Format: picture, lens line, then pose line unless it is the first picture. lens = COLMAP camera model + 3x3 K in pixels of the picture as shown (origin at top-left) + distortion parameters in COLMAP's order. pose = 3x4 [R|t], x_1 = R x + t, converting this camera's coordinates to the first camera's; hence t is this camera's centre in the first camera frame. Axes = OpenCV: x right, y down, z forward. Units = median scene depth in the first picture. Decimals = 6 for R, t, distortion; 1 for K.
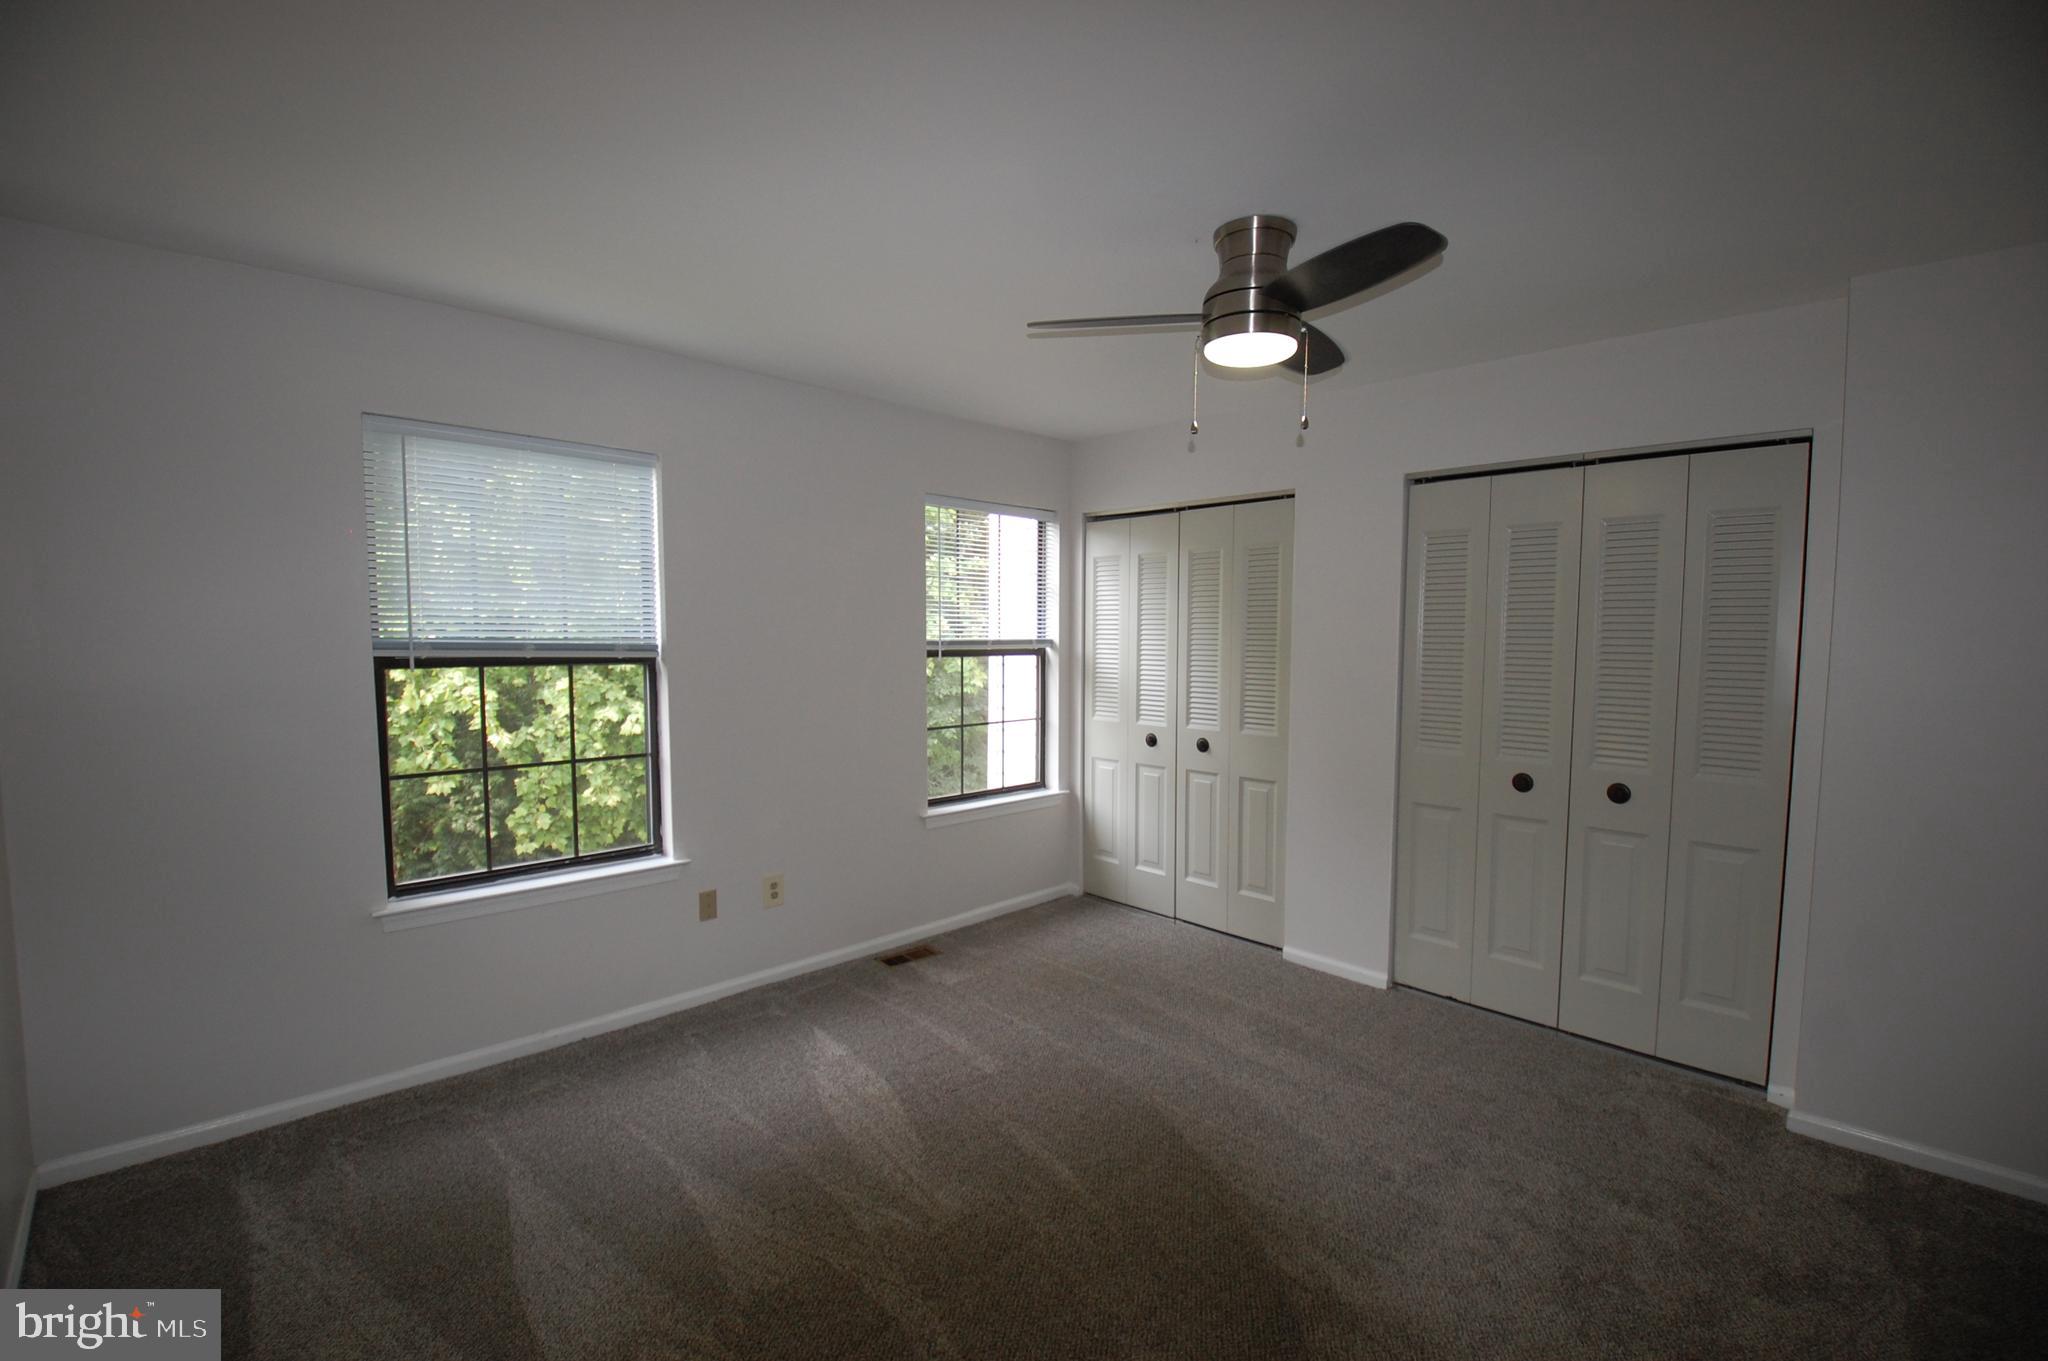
lens RADIAL K [[834.8, 0, 1024.0], [0, 834.8, 680.5], [0, 0, 1]] dist [0.000038, -0.022232]
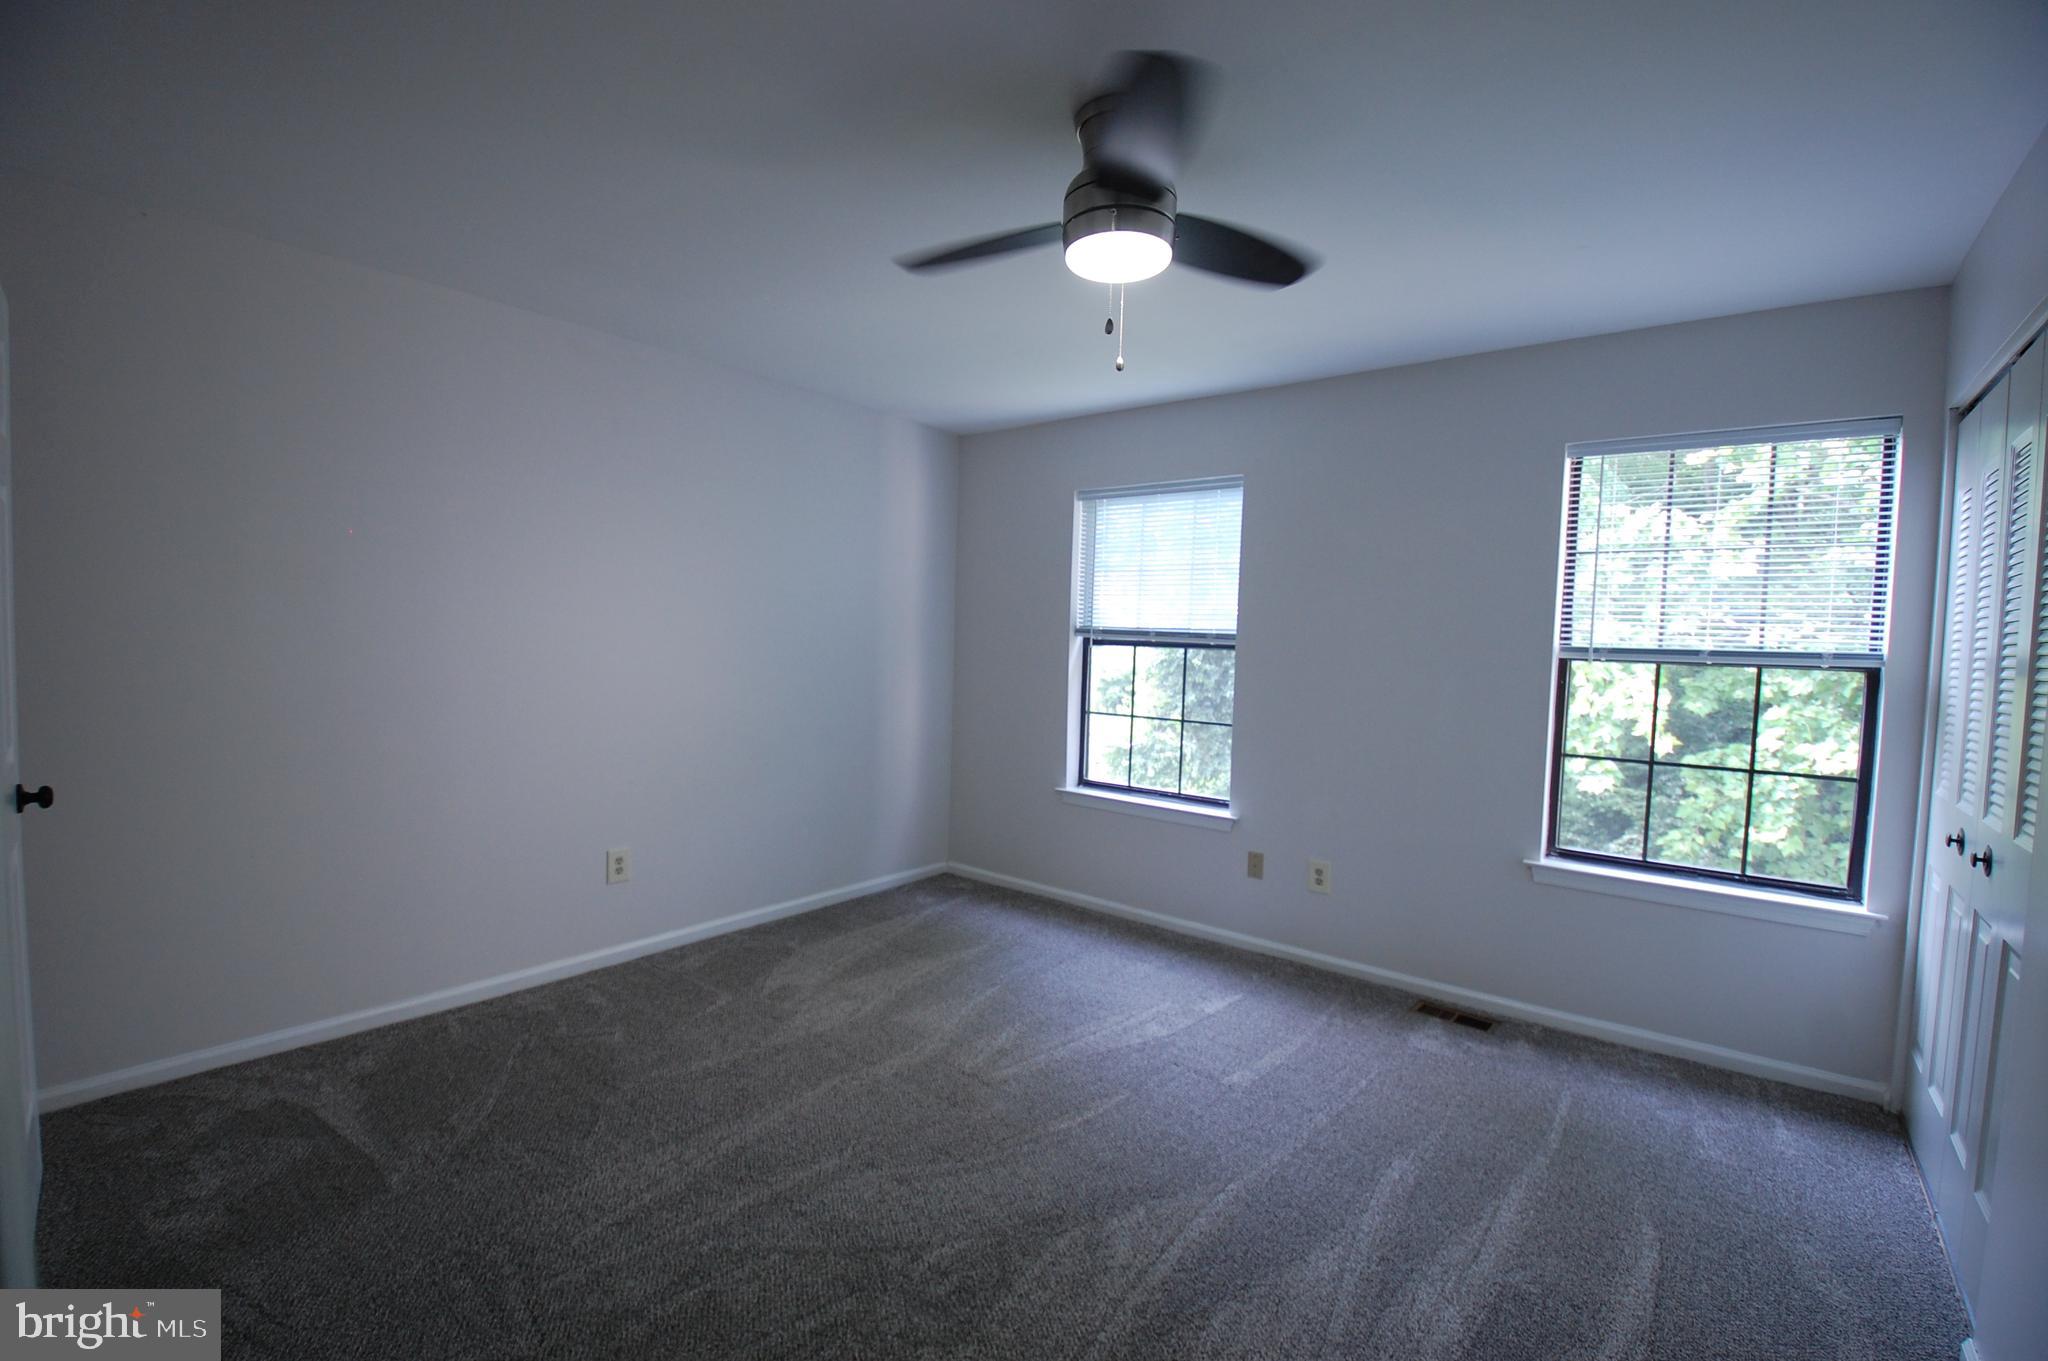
lens RADIAL K [[869.5, 0, 1035.7], [0, 869.5, 683.0], [0, 0, 1]] dist [0.000554, -0.026393]
pose [[0.168599, 0.058278, -0.983960, 0.630789], [-0.070875, 0.996383, 0.046870, -0.010612], [0.983133, 0.061836, 0.172120, 0.424780]]
